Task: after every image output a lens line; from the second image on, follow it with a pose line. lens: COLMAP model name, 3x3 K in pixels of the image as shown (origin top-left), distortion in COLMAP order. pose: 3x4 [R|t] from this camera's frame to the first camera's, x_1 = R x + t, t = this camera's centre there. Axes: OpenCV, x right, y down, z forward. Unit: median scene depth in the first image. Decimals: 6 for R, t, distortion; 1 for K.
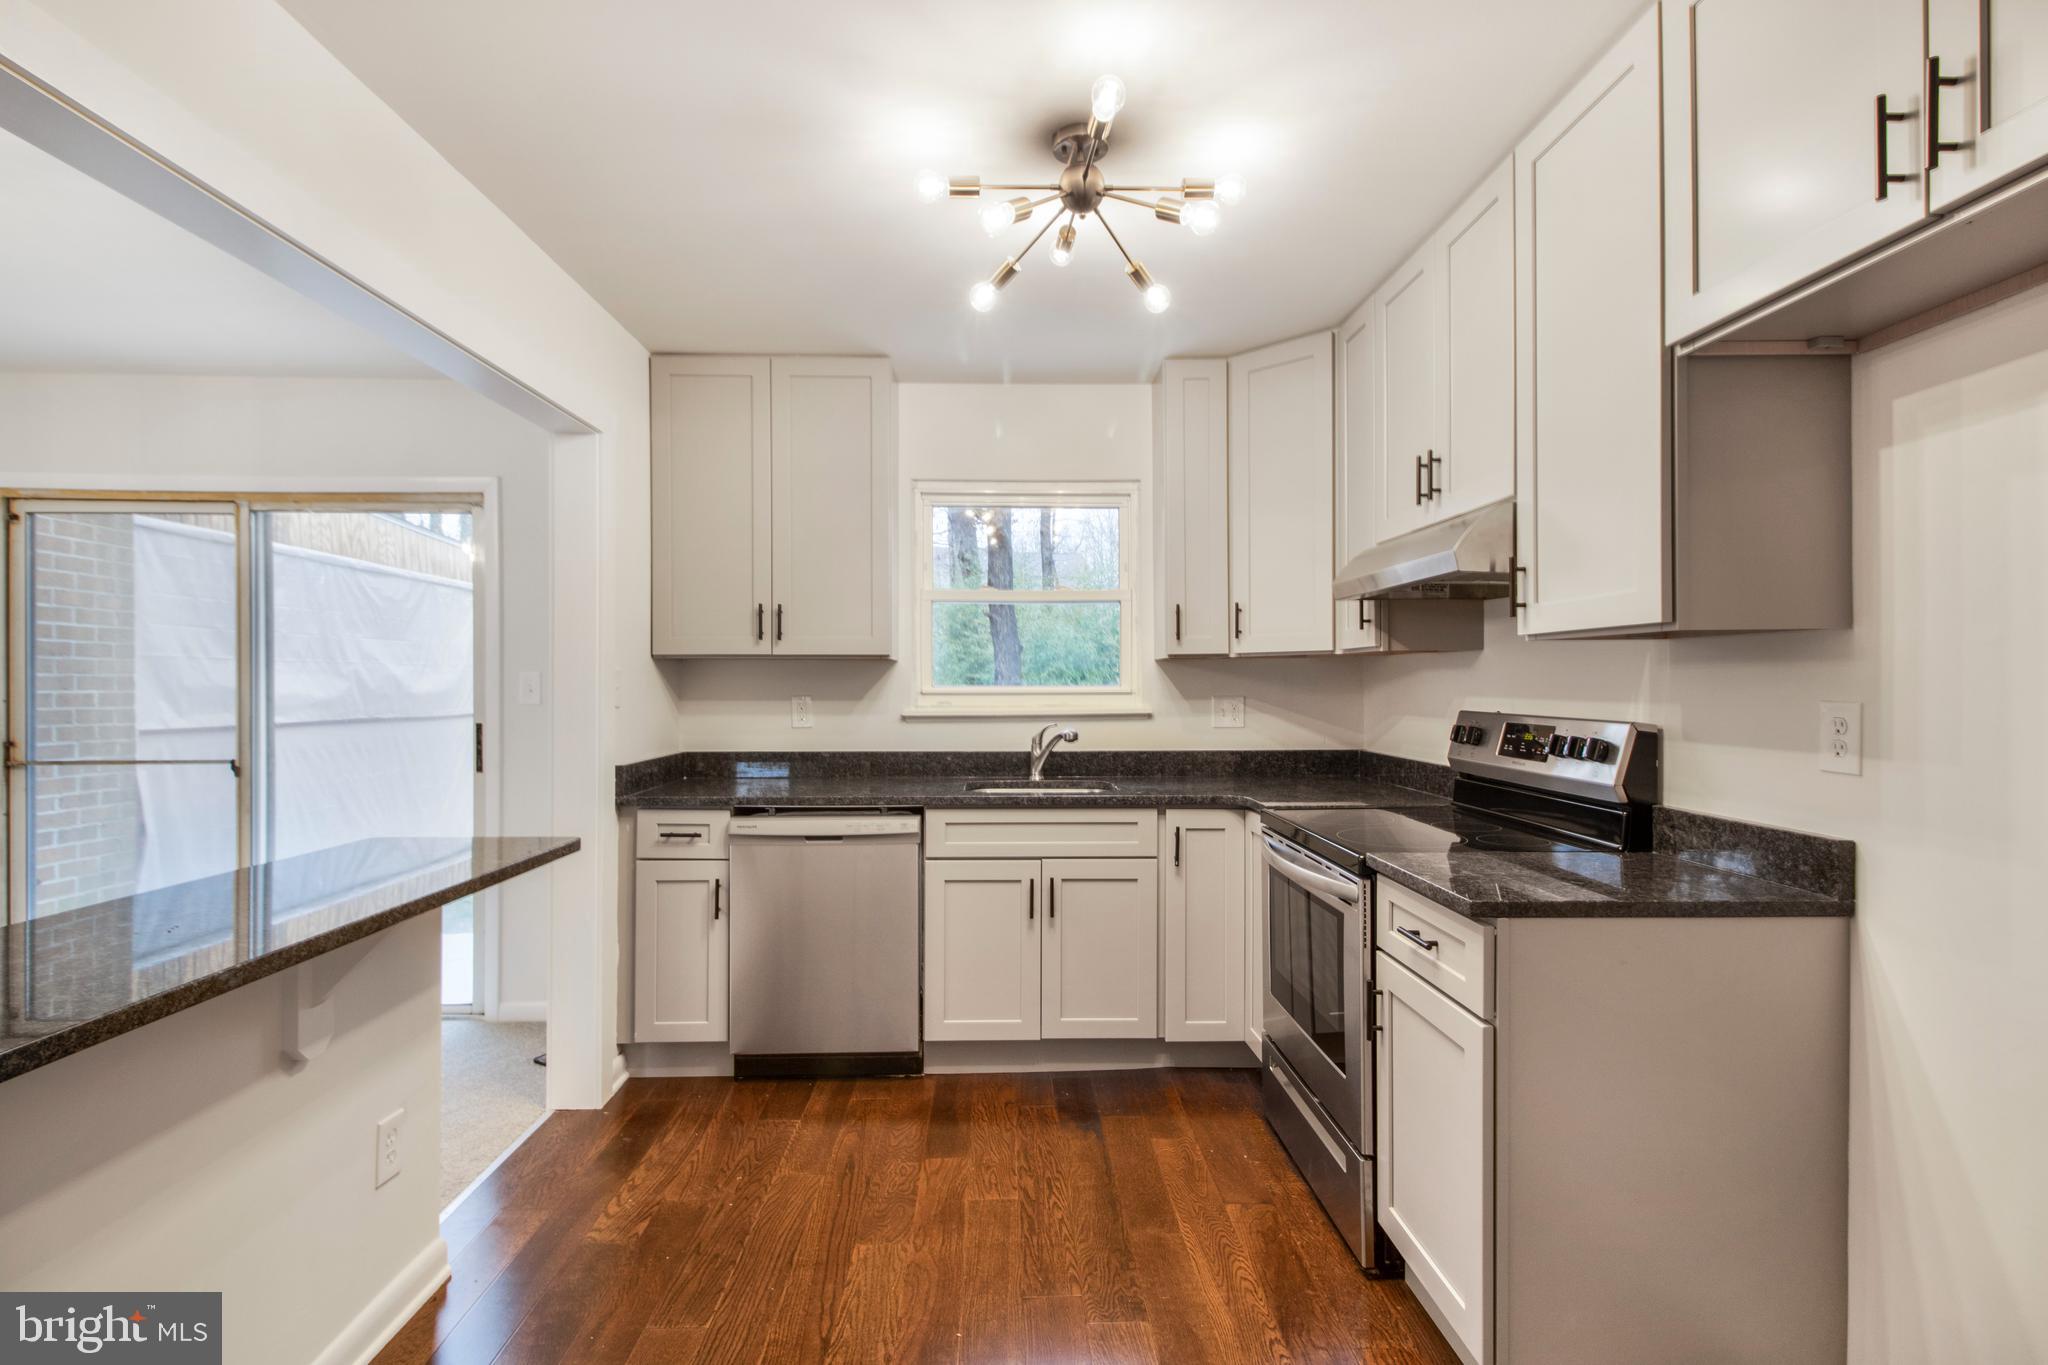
lens RADIAL K [[946.3, 0, 1017.9], [0, 946.3, 682.4], [0, 0, 1]] dist [-0.001093, -0.000109]
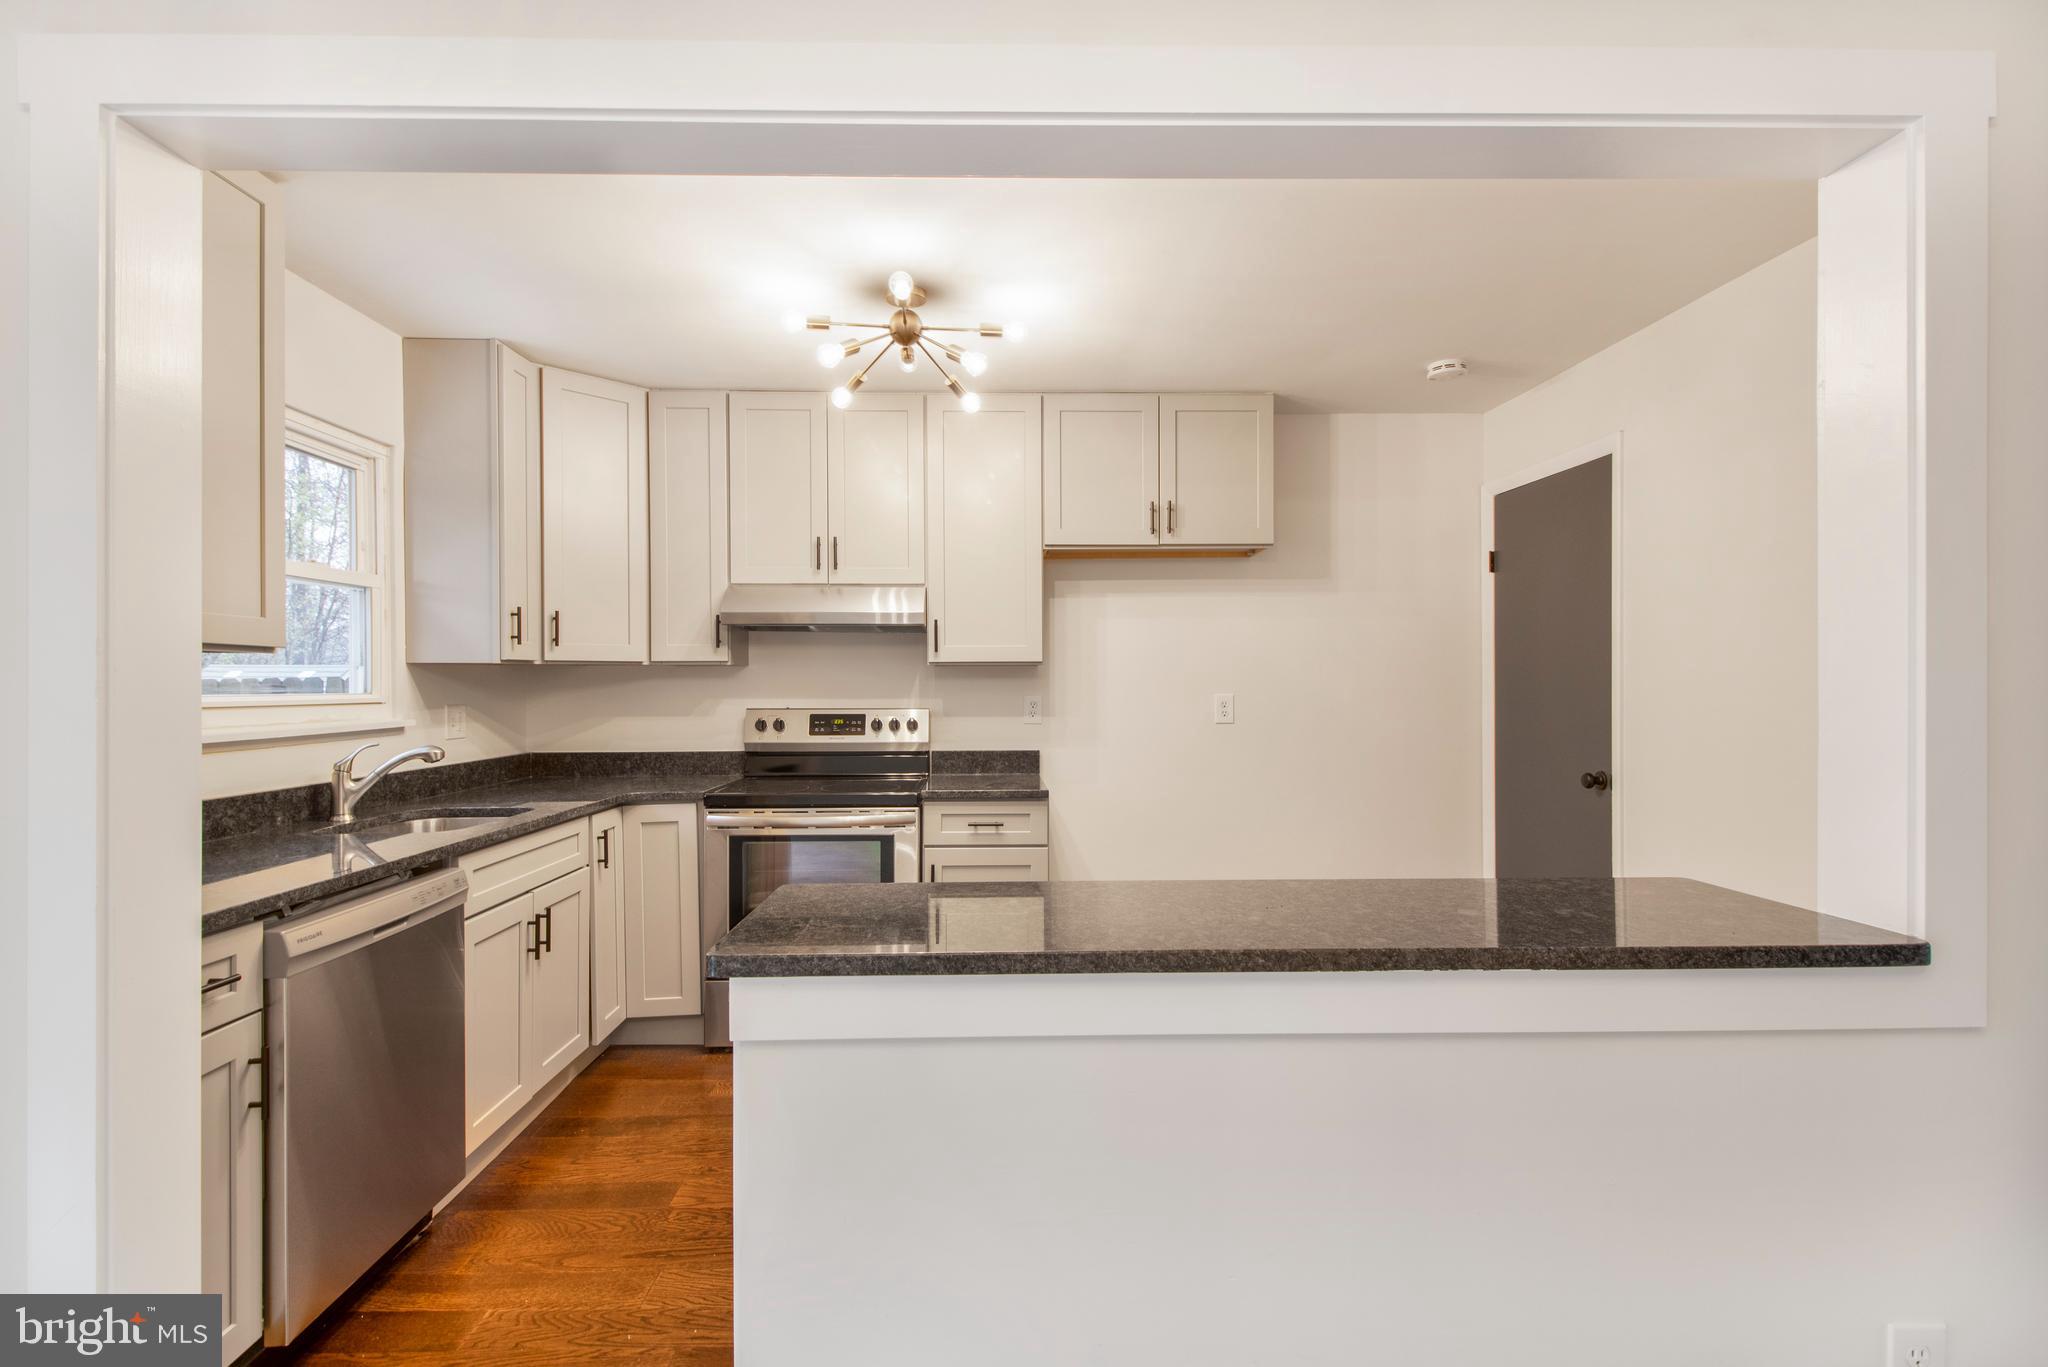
lens RADIAL K [[949.1, 0, 1011.2], [0, 949.1, 684.2], [0, 0, 1]] dist [0.018892, -0.000038]
pose [[0.009145, 0.002241, 0.999956, -0.787228], [0.003746, 0.999990, -0.002275, -0.001161], [-0.999951, 0.003767, 0.009137, 0.502250]]
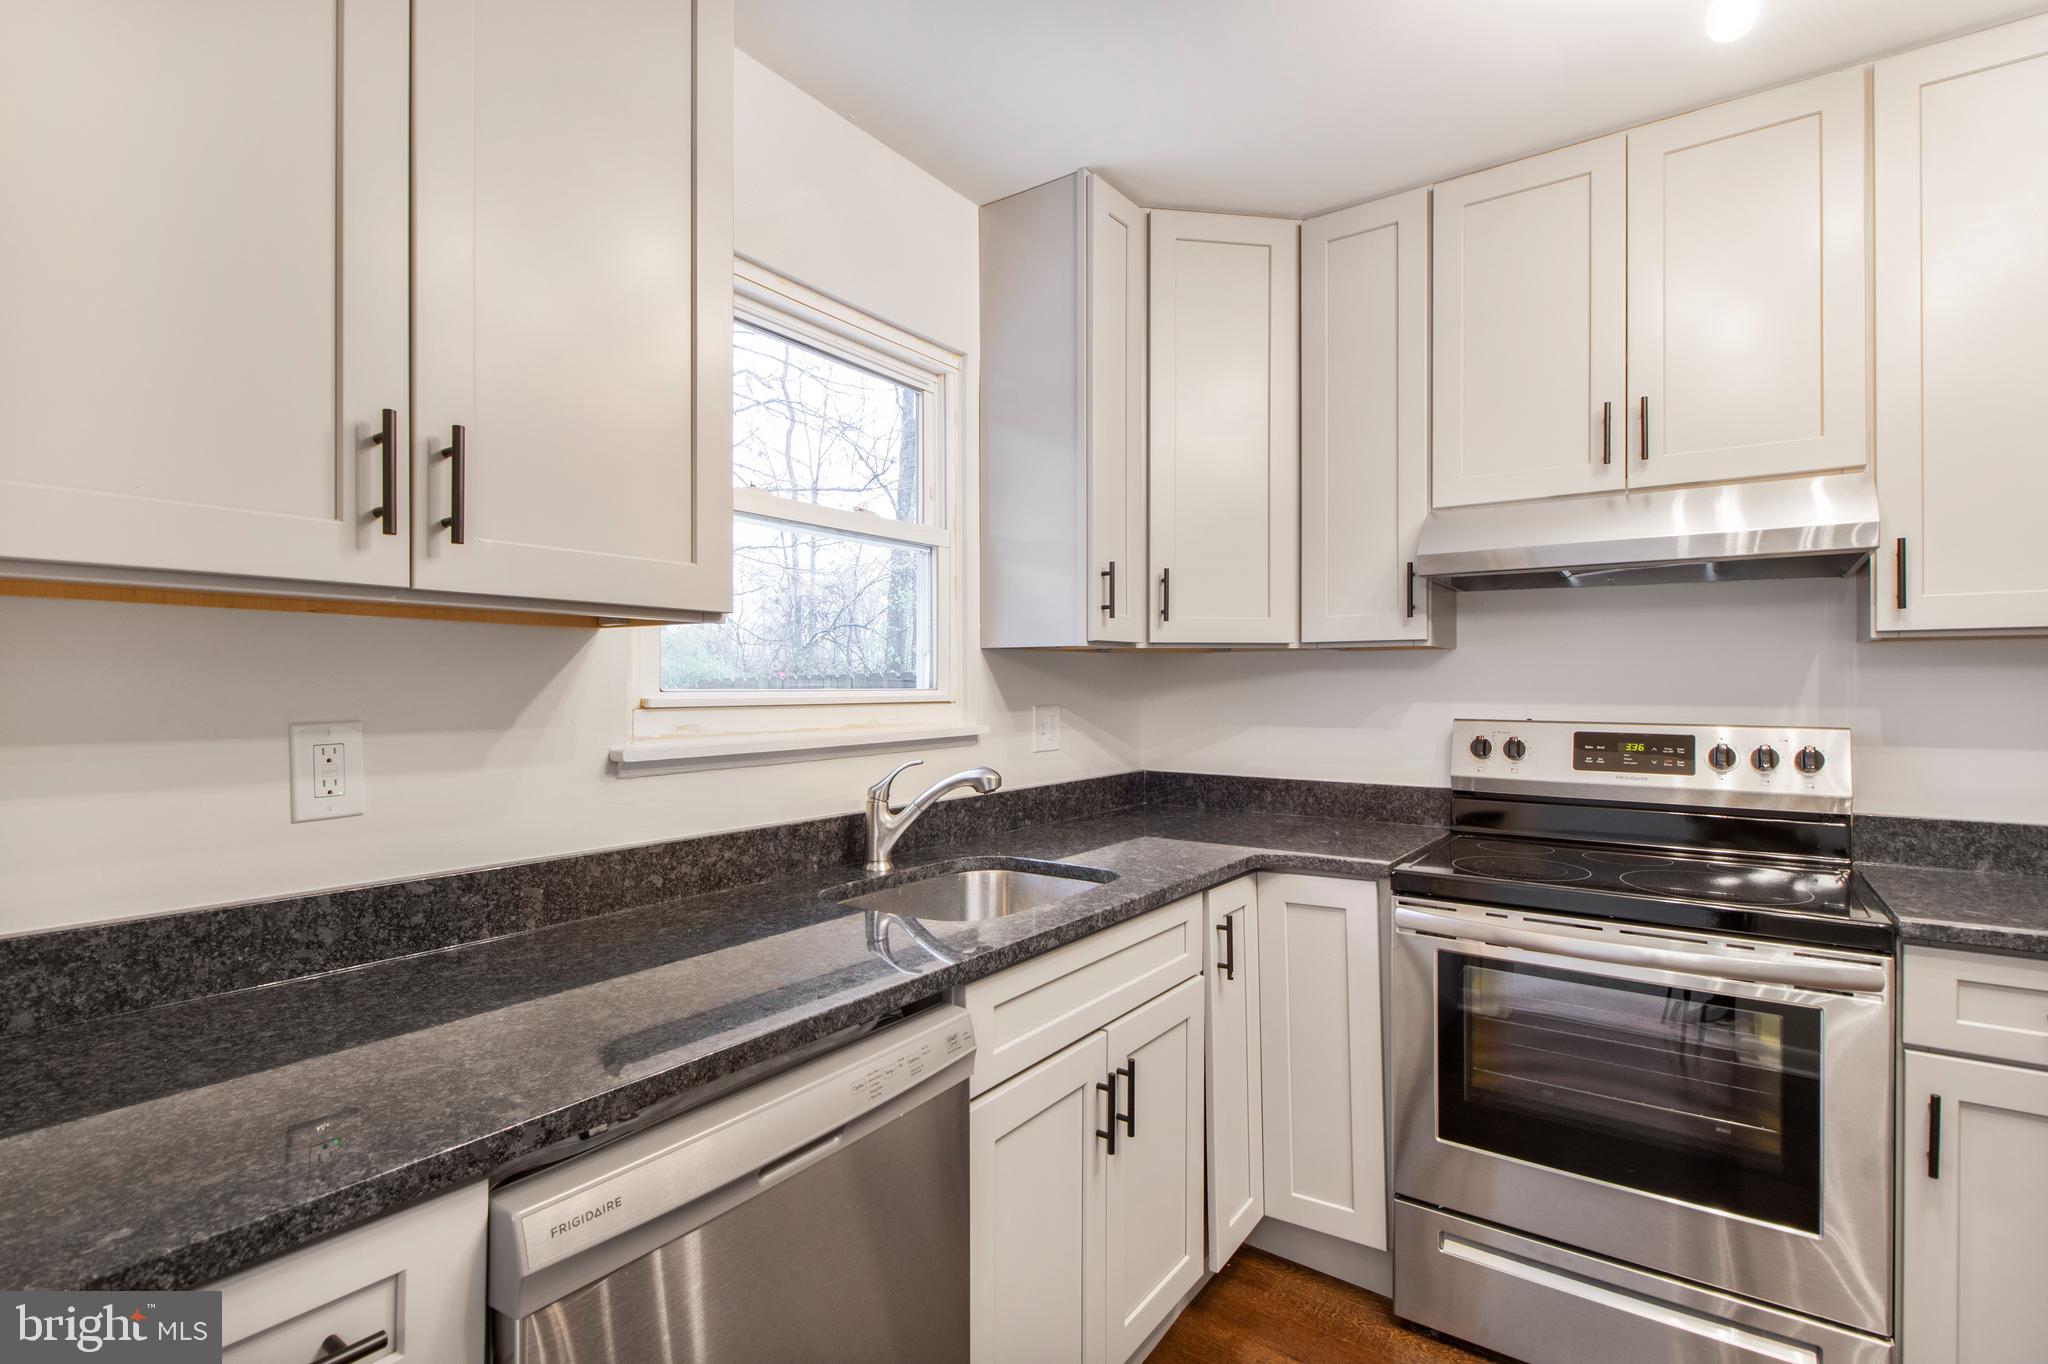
lens RADIAL K [[971.3, 0, 1024.0], [0, 971.3, 682.0], [0, 0, 1]] dist [0.021513, -0.011527]
pose [[0.603549, 0.004625, 0.797312, -0.389978], [-0.001705, 0.999988, -0.004510, 0.001316], [-0.797324, 0.001362, 0.603550, 0.657368]]
